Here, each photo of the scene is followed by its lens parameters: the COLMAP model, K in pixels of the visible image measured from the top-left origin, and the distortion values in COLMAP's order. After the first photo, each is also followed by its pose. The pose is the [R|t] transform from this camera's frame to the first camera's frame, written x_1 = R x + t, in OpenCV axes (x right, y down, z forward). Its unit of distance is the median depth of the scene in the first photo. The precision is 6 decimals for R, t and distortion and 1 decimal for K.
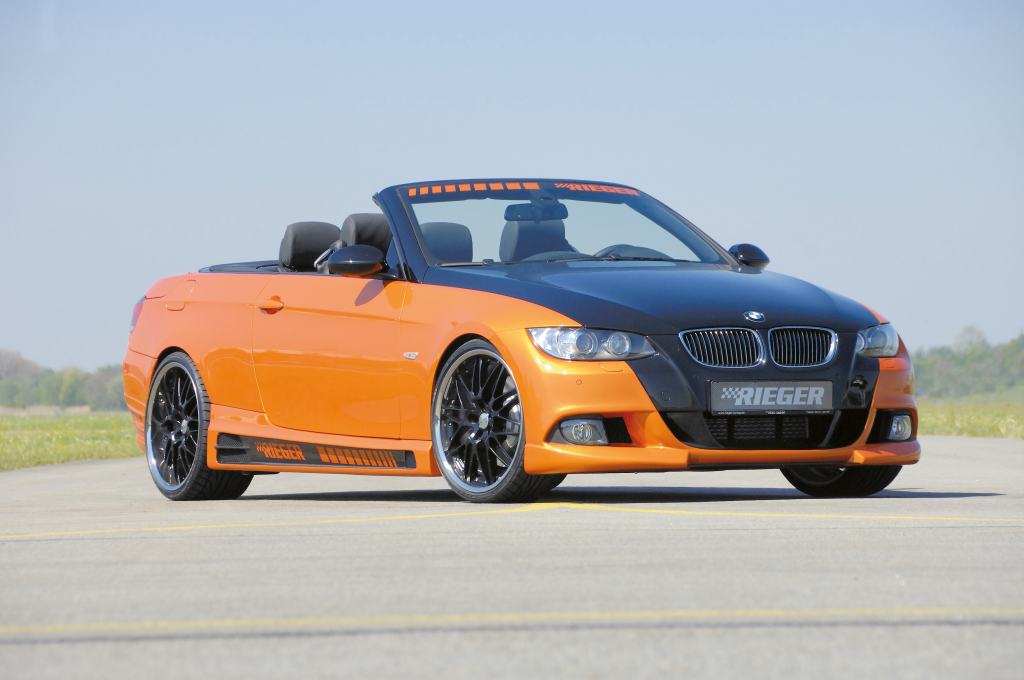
lens RADIAL K [[5271.4, 0, 512.0], [0, 5271.4, 340.0], [0, 0, 1]] dist [2.270323, 10.271450]
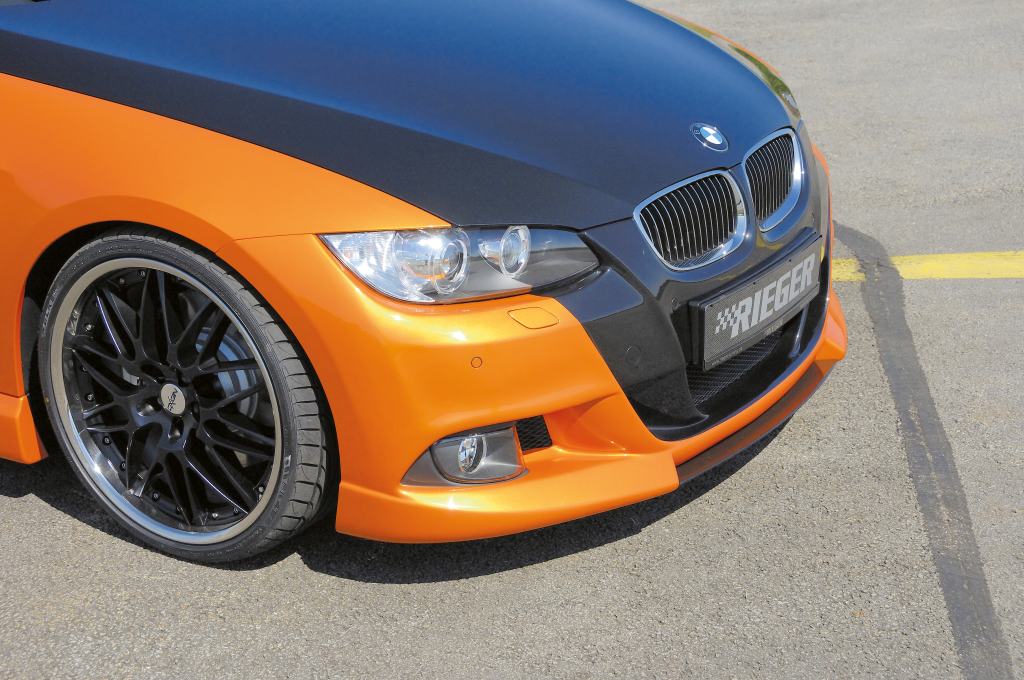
lens RADIAL K [[1881.5, 0, 512.0], [0, 1881.5, 340.0], [0, 0, 1]] dist [0.317110, -0.084809]
pose [[0.867575, -0.171744, 0.466709, -0.060086], [-0.003798, 0.936159, 0.351556, -0.050819], [-0.497291, -0.306774, 0.811536, 0.861690]]
